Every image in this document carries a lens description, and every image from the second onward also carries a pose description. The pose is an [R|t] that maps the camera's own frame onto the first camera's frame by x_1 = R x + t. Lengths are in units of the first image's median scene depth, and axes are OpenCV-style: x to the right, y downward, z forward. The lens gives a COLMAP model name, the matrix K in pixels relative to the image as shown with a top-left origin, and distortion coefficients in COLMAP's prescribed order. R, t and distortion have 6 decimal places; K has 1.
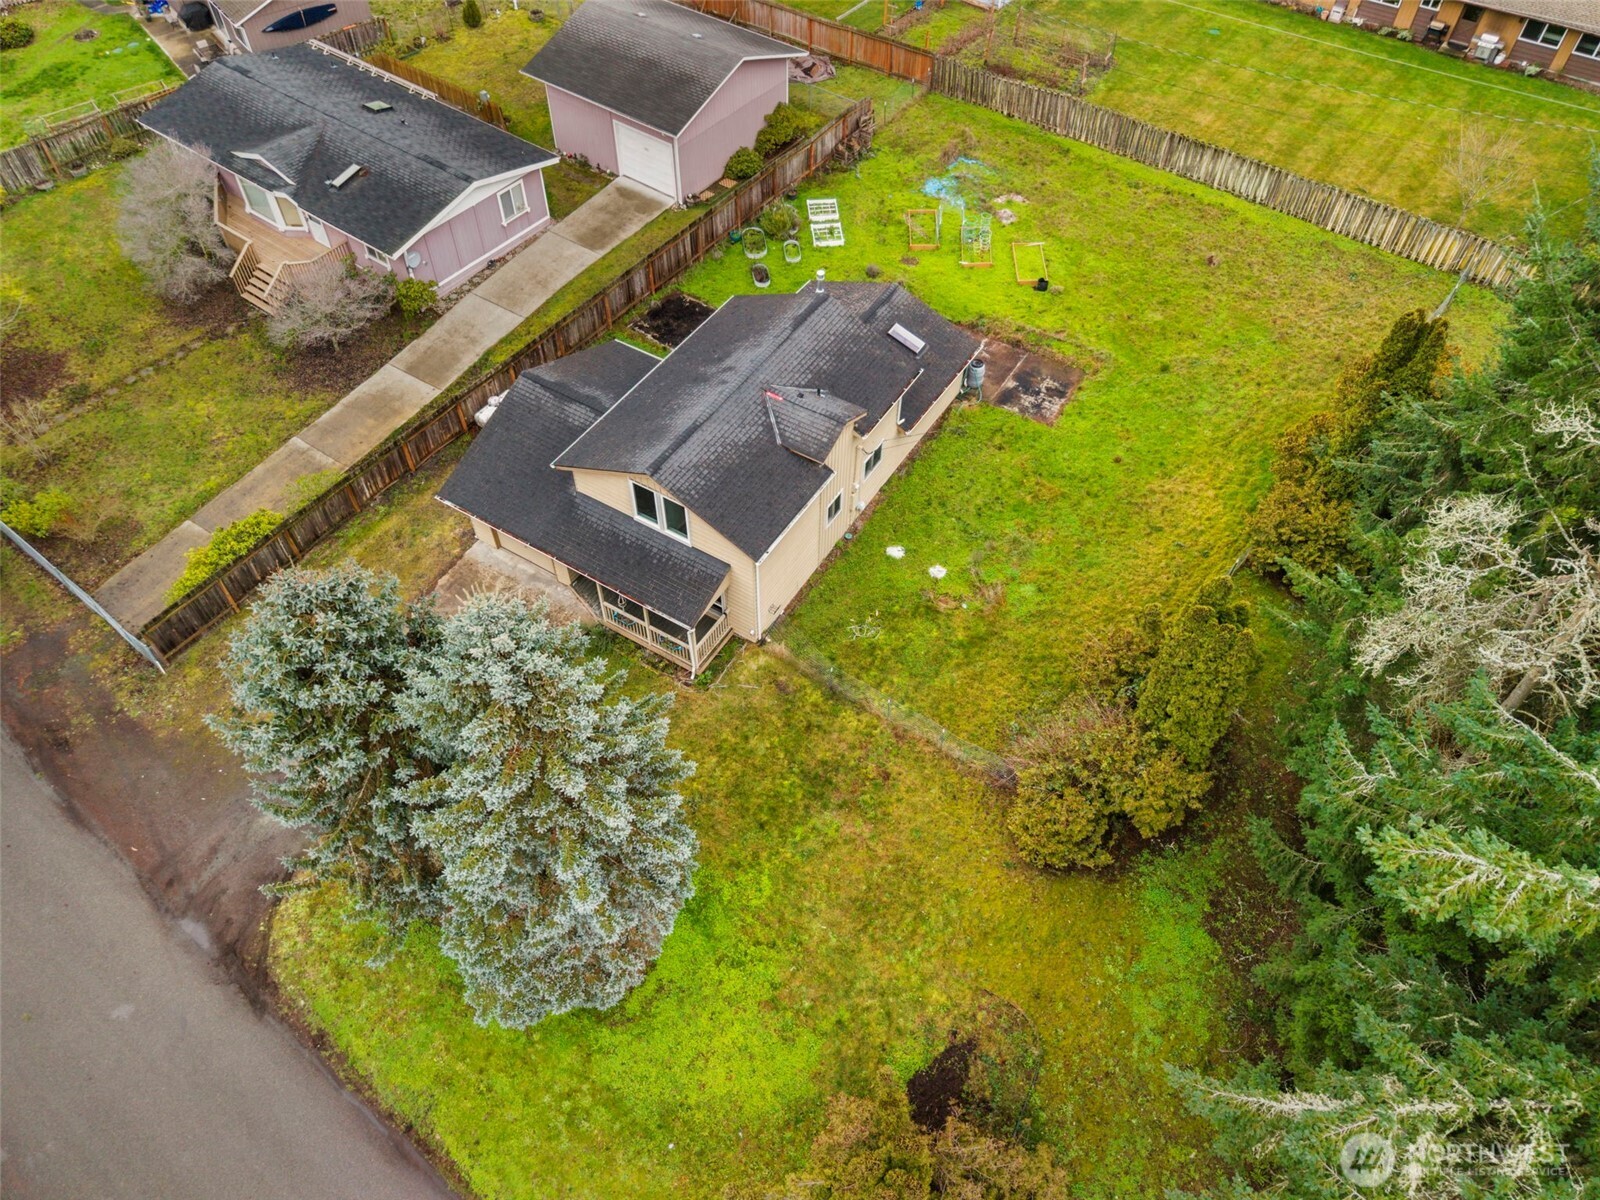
lens RADIAL K [[1107.7, 0, 795.9], [0, 1107.7, 604.6], [0, 0, 1]] dist [0.001786, 0.000741]
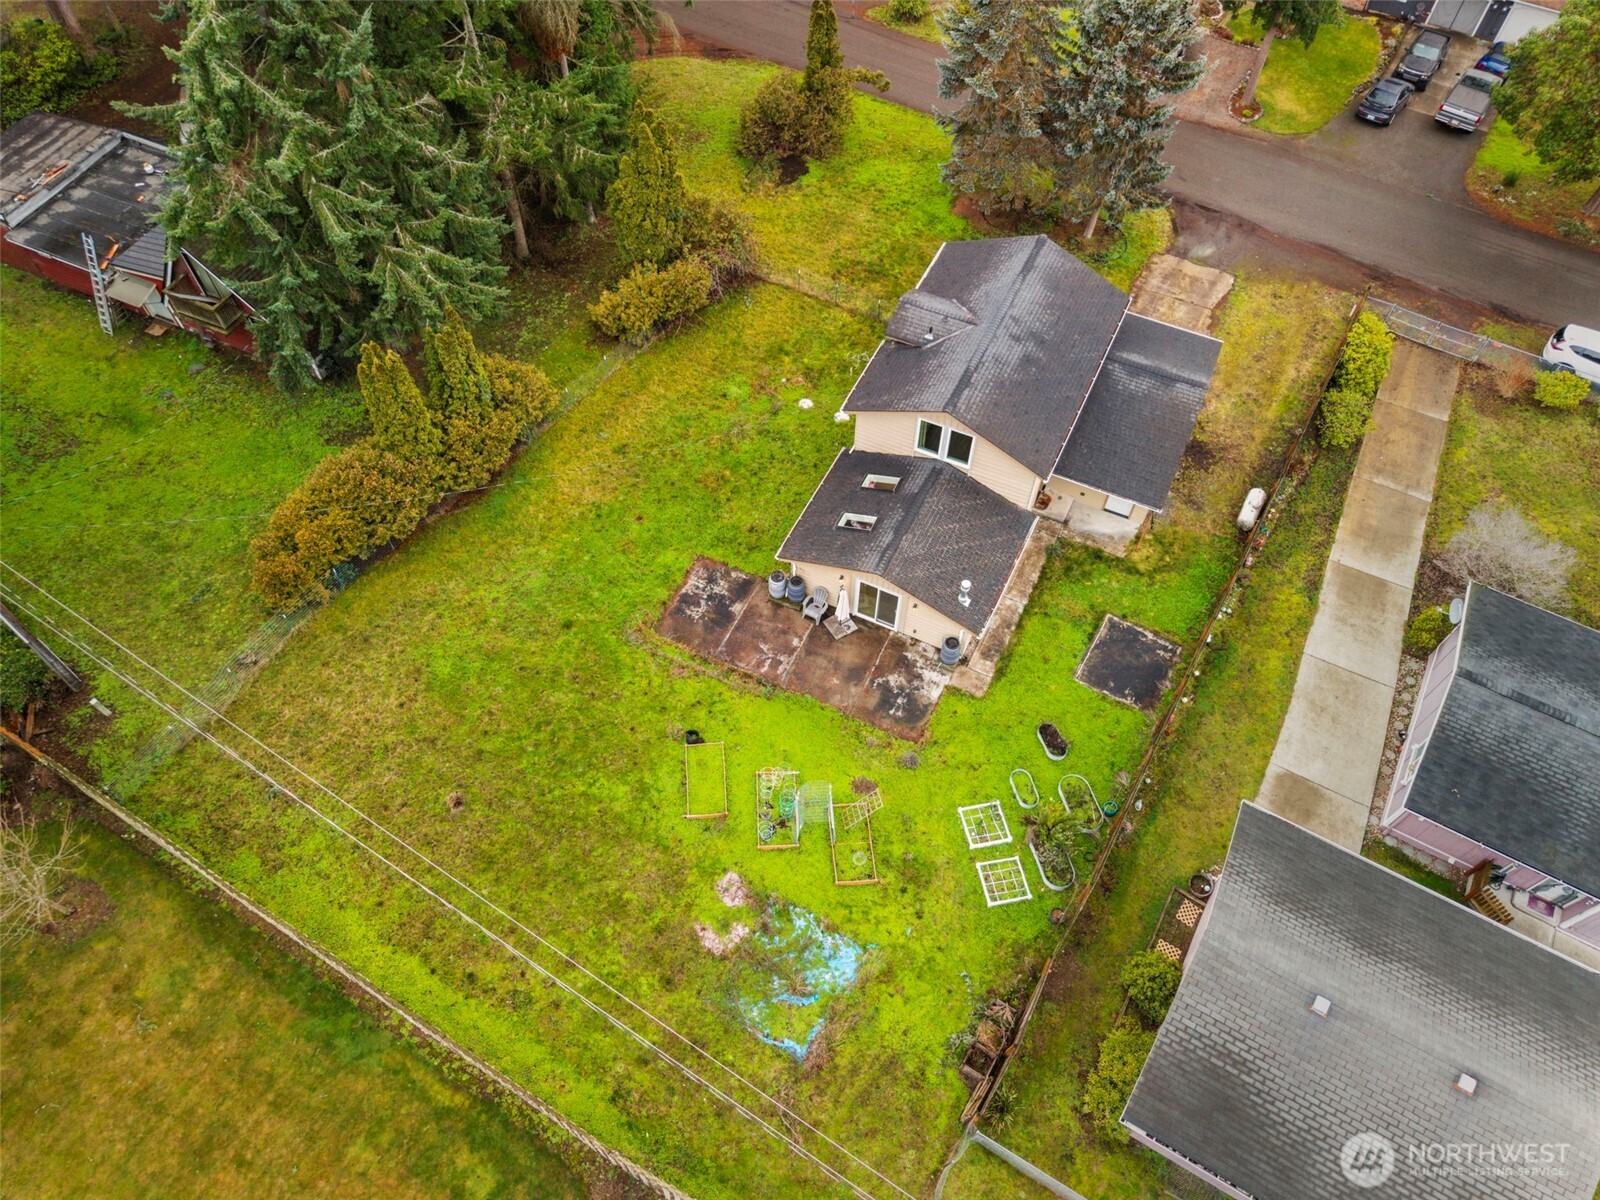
lens RADIAL K [[1107.7, 0, 795.9], [0, 1107.7, 604.6], [0, 0, 1]] dist [0.001786, 0.000741]
pose [[-0.993814, 0.084928, -0.071557, 0.211453], [-0.093720, -0.295689, 0.950676, -1.075655], [0.059581, 0.951501, 0.301820, 0.722847]]
